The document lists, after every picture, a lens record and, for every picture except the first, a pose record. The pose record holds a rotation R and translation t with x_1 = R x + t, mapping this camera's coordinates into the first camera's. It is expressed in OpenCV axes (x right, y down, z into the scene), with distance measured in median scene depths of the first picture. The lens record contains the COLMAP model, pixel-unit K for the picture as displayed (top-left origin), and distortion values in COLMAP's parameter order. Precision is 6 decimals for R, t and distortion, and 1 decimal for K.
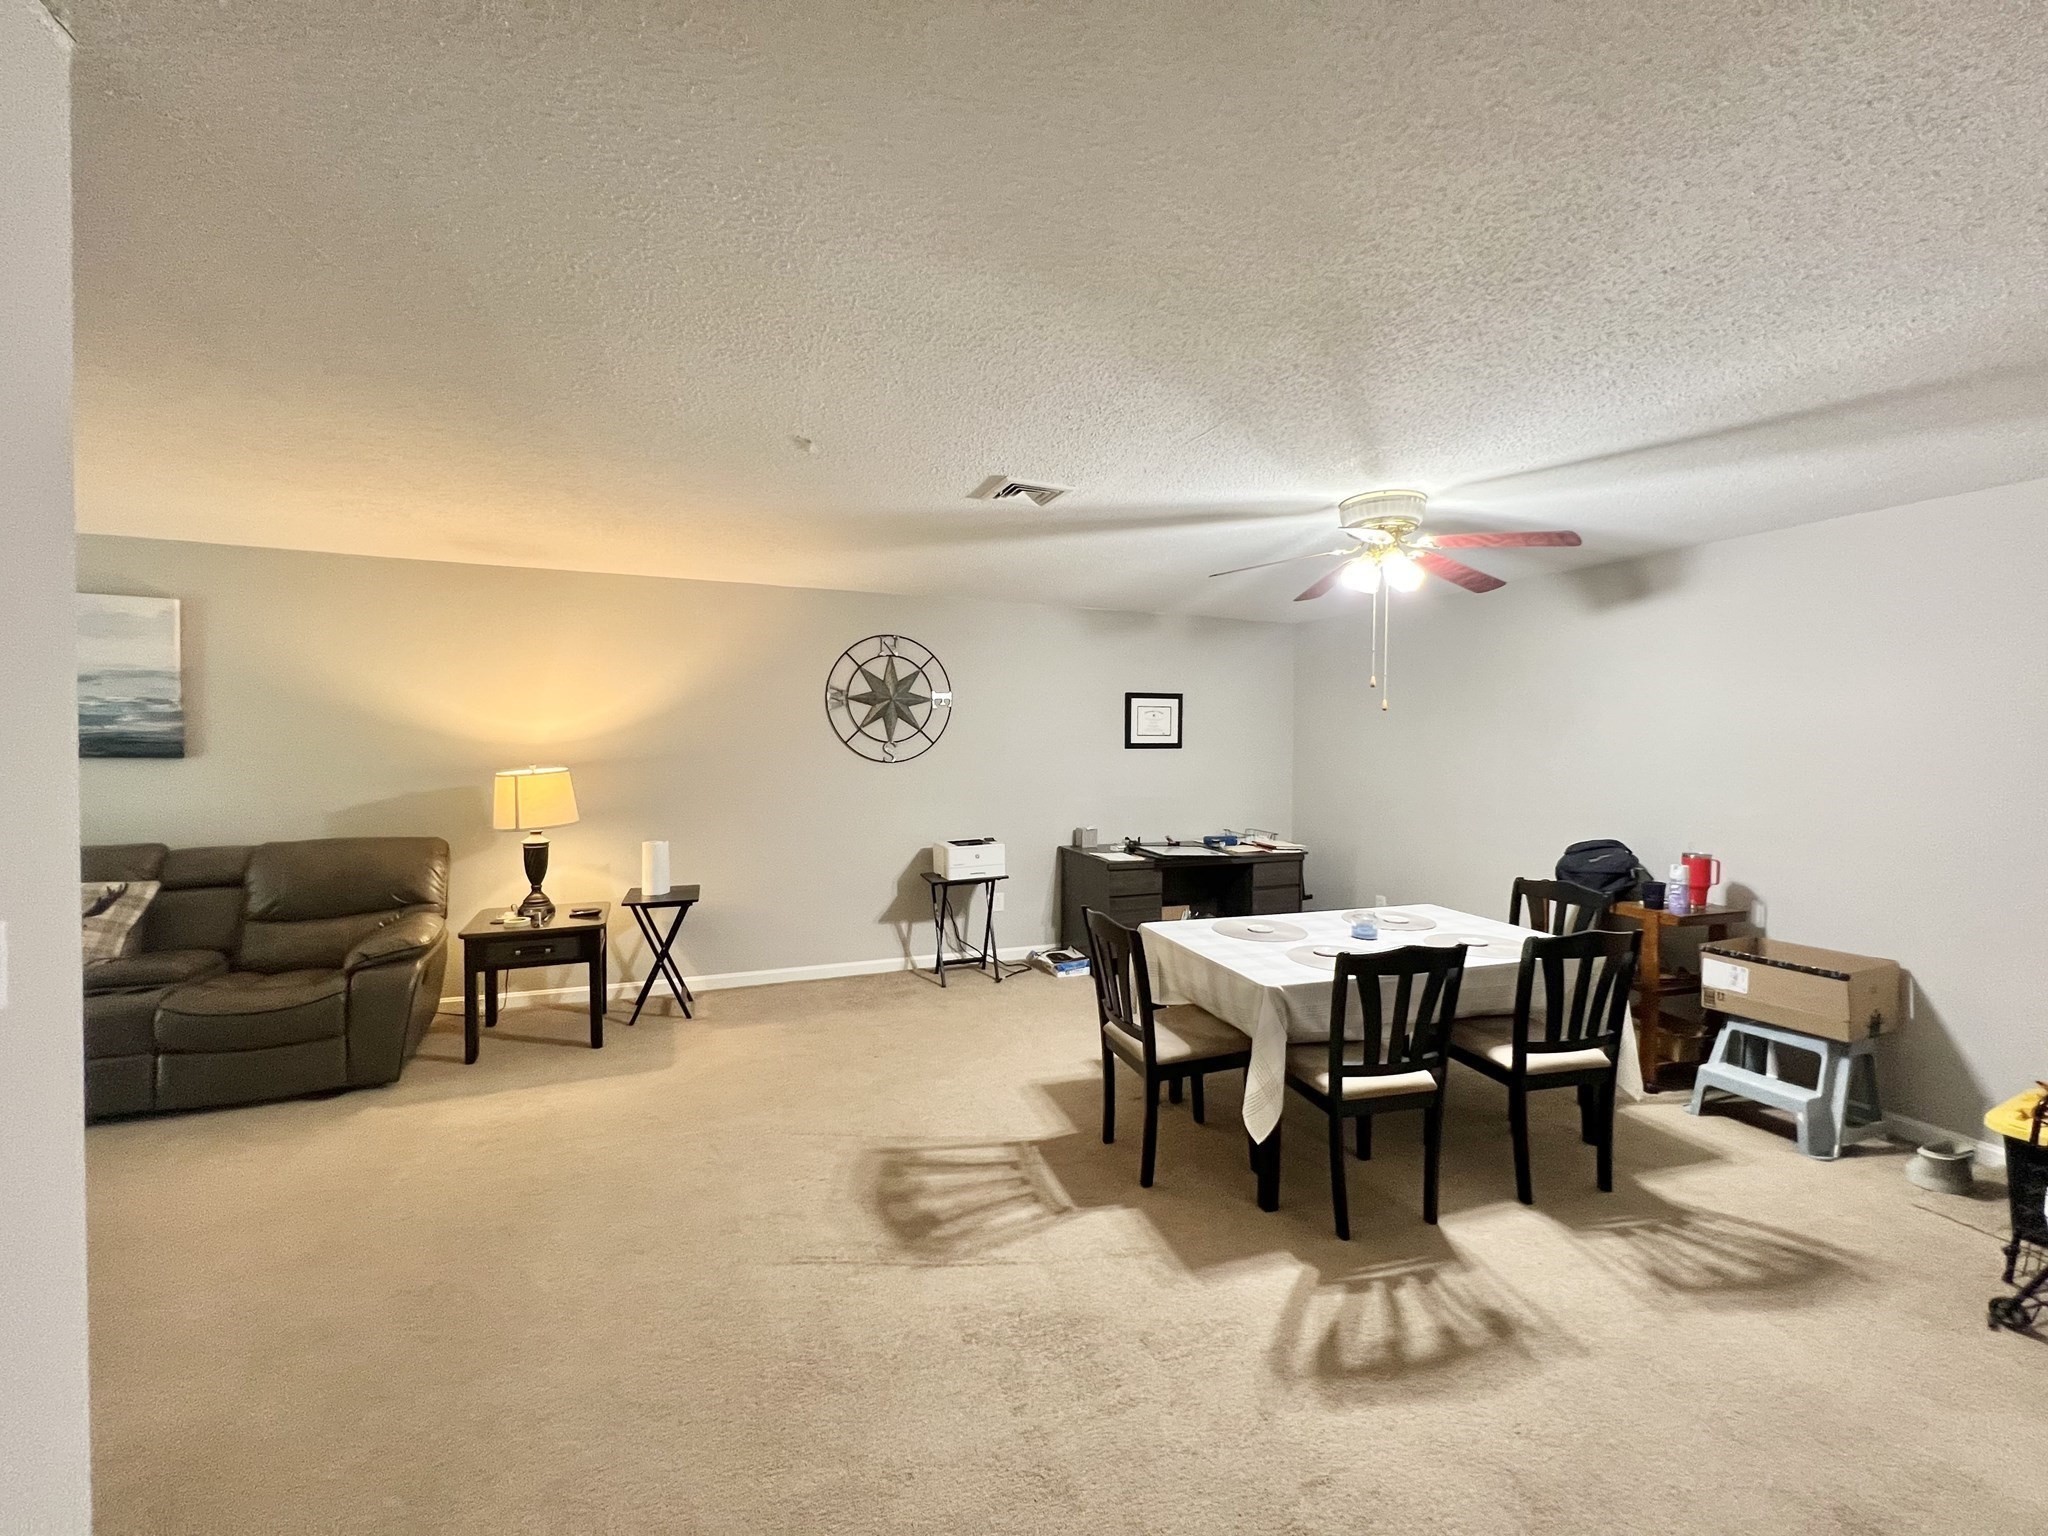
lens RADIAL K [[814.5, 0, 1020.6], [0, 814.5, 762.7], [0, 0, 1]] dist [-0.002483, -0.000213]
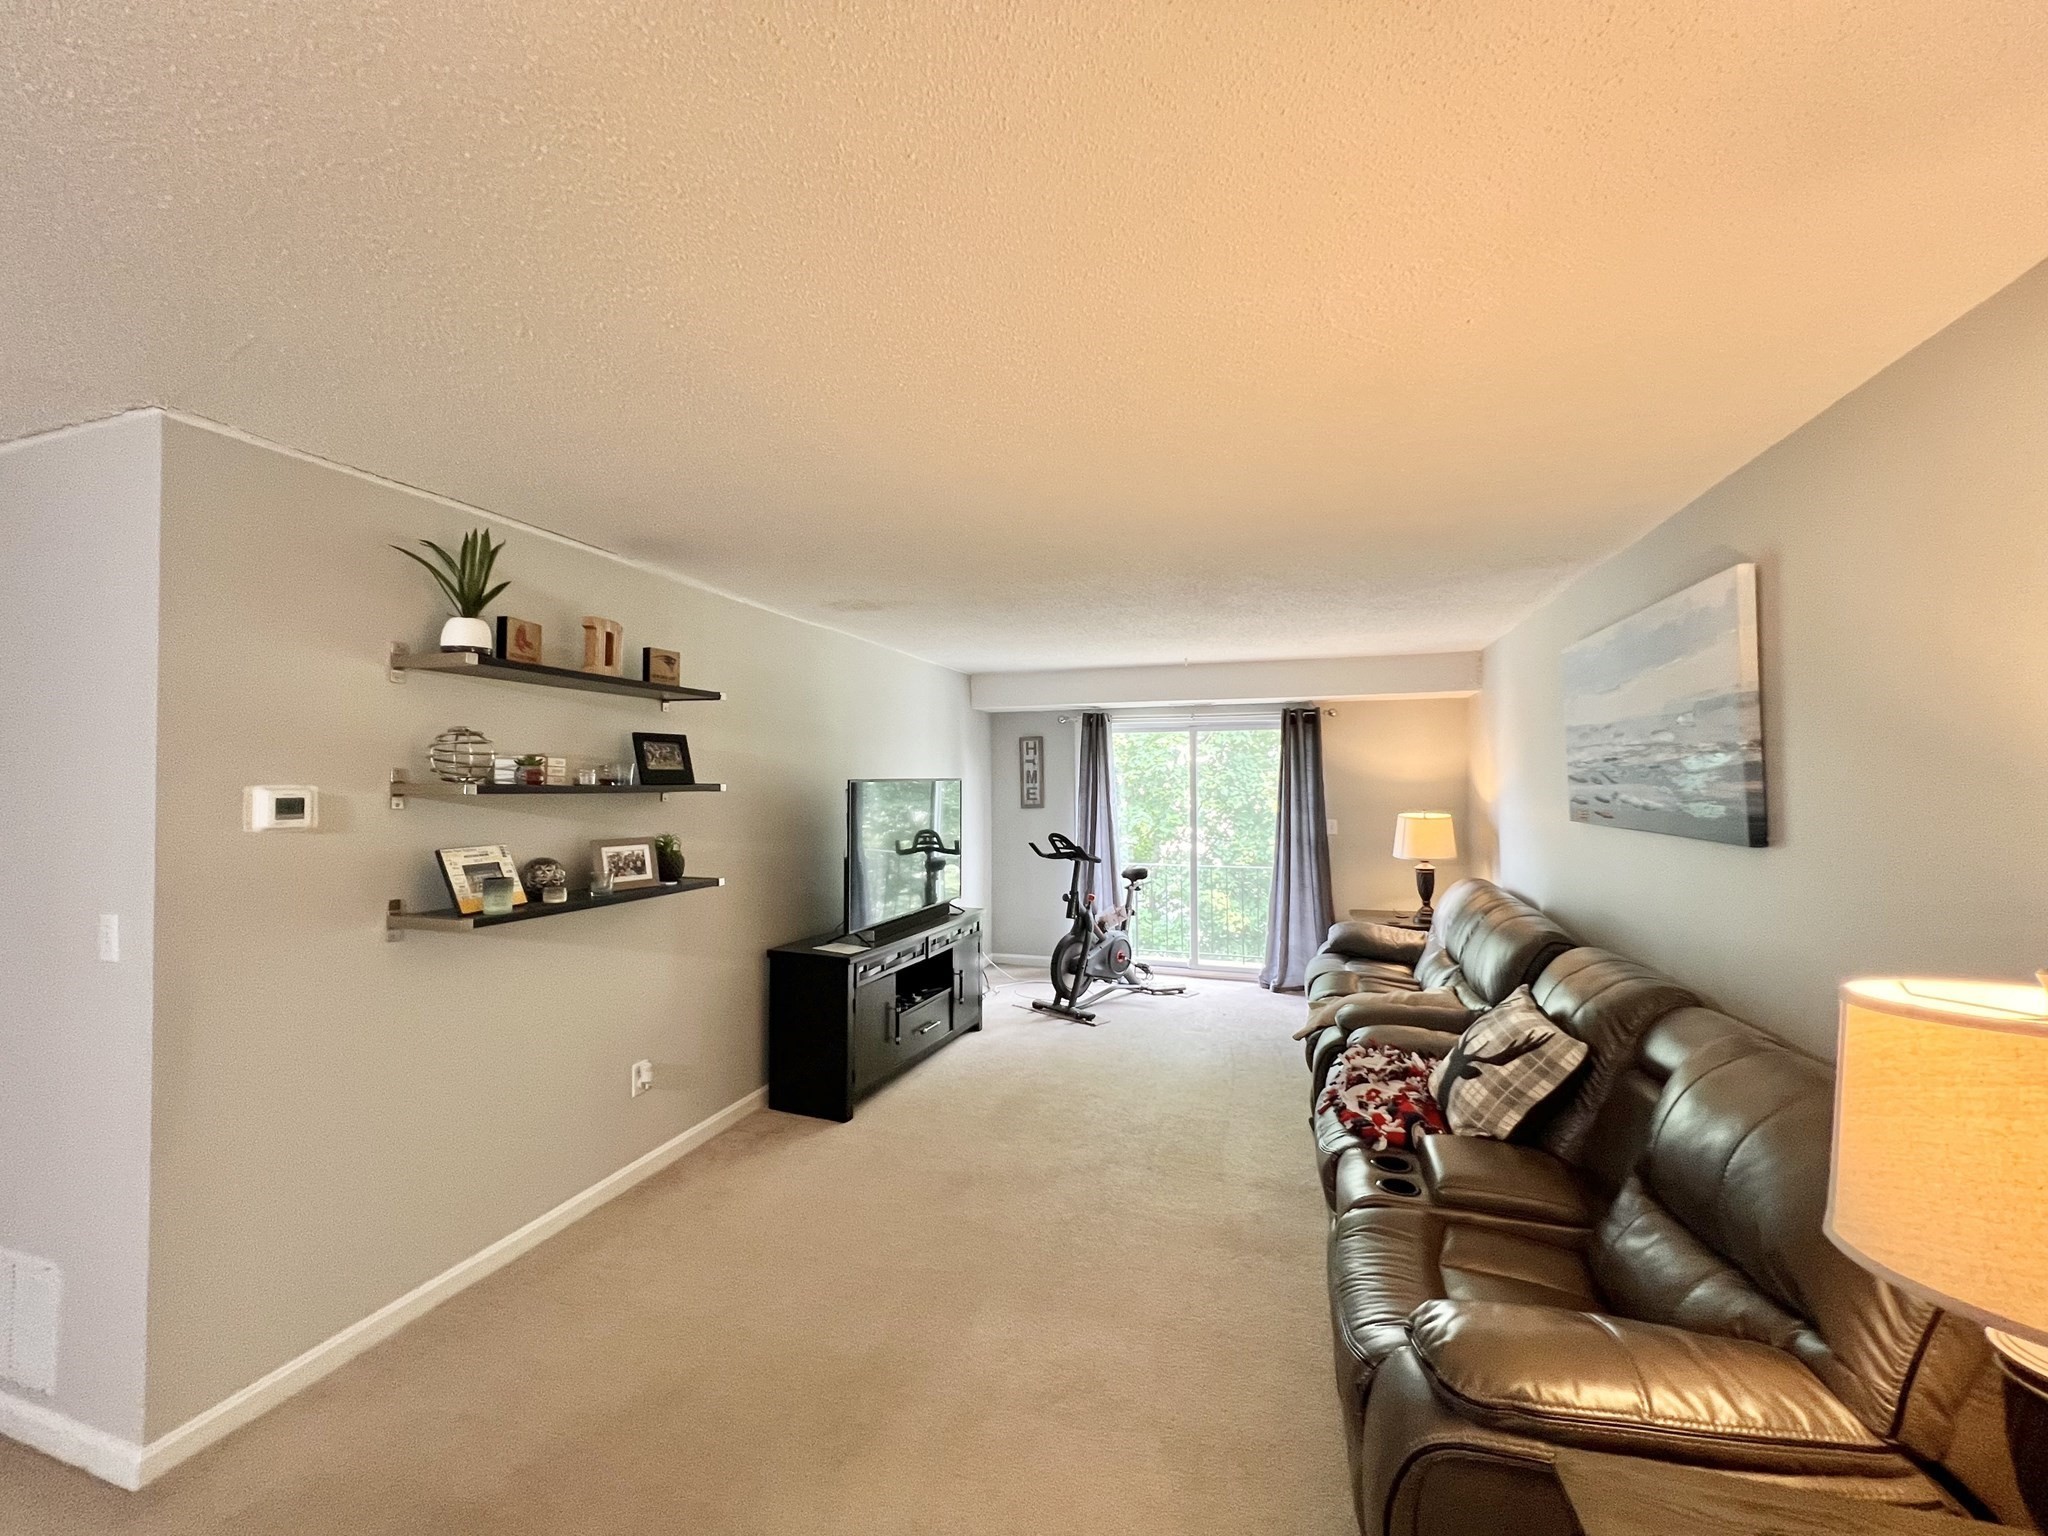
lens RADIAL K [[820.7, 0, 1020.6], [0, 820.7, 765.6], [0, 0, 1]] dist [0.000197, -0.000135]
pose [[-0.638685, -0.021750, -0.769161, -0.259550], [-0.017226, 0.999754, -0.013967, -0.040971], [0.769275, 0.004329, -0.638903, 0.889851]]
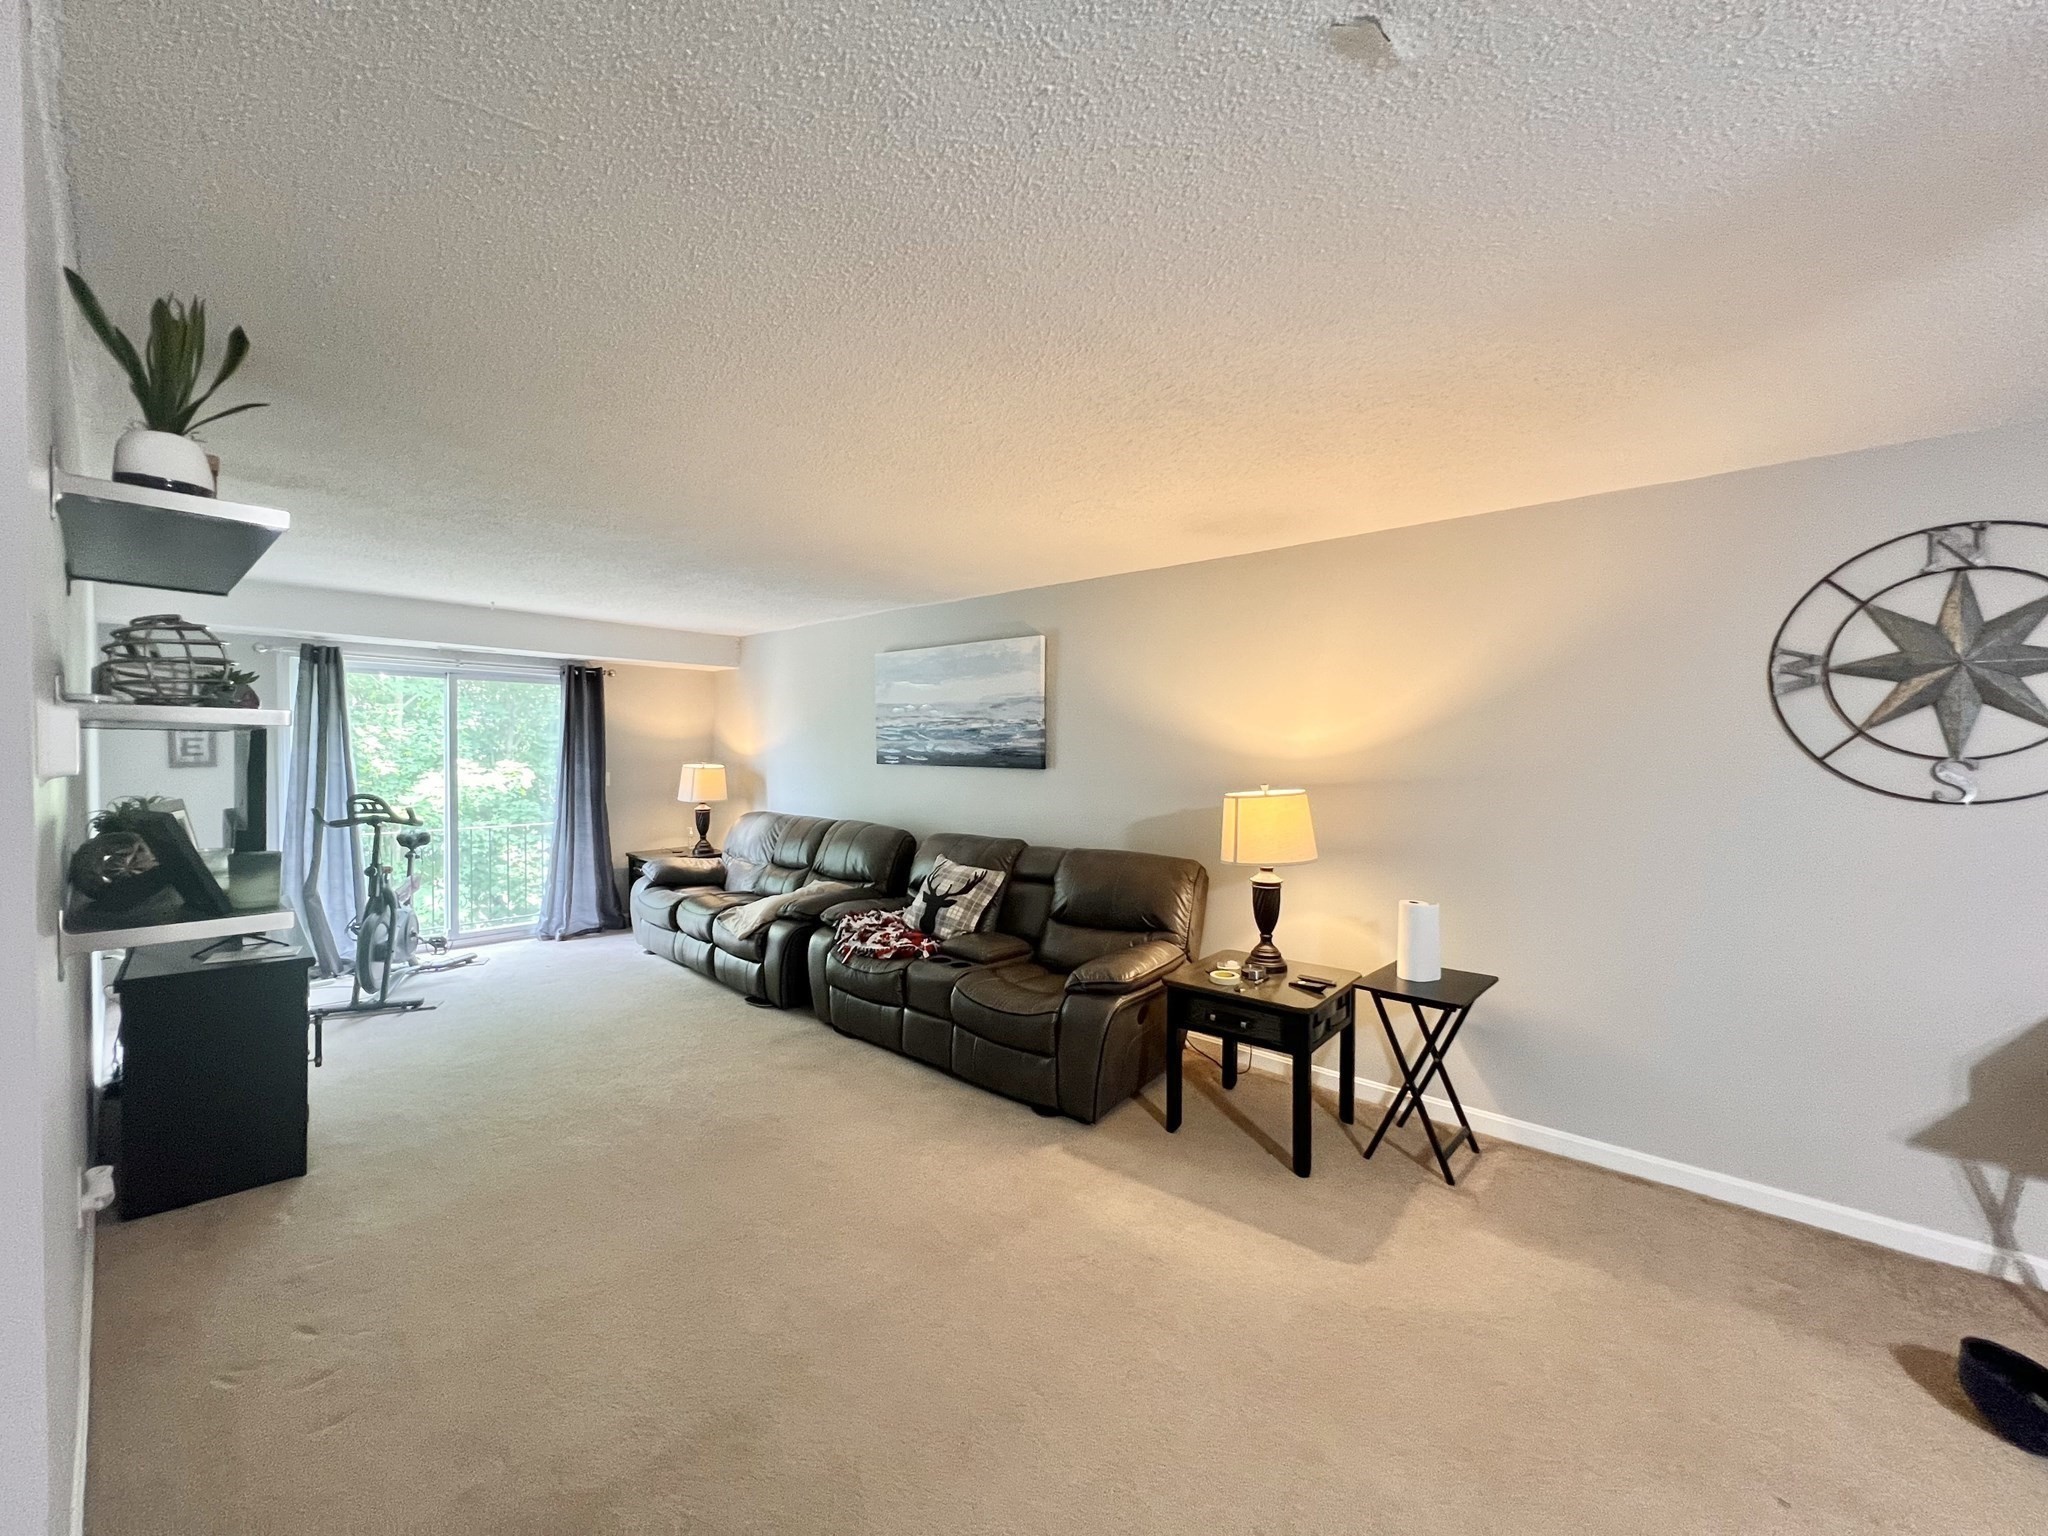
lens RADIAL K [[814.5, 0, 1020.6], [0, 814.5, 762.7], [0, 0, 1]] dist [-0.002483, -0.000213]
pose [[0.444579, 0.010868, -0.895674, 0.016959], [-0.023037, 0.999734, 0.000696, -0.013873], [0.895443, 0.020325, 0.444711, 0.404560]]
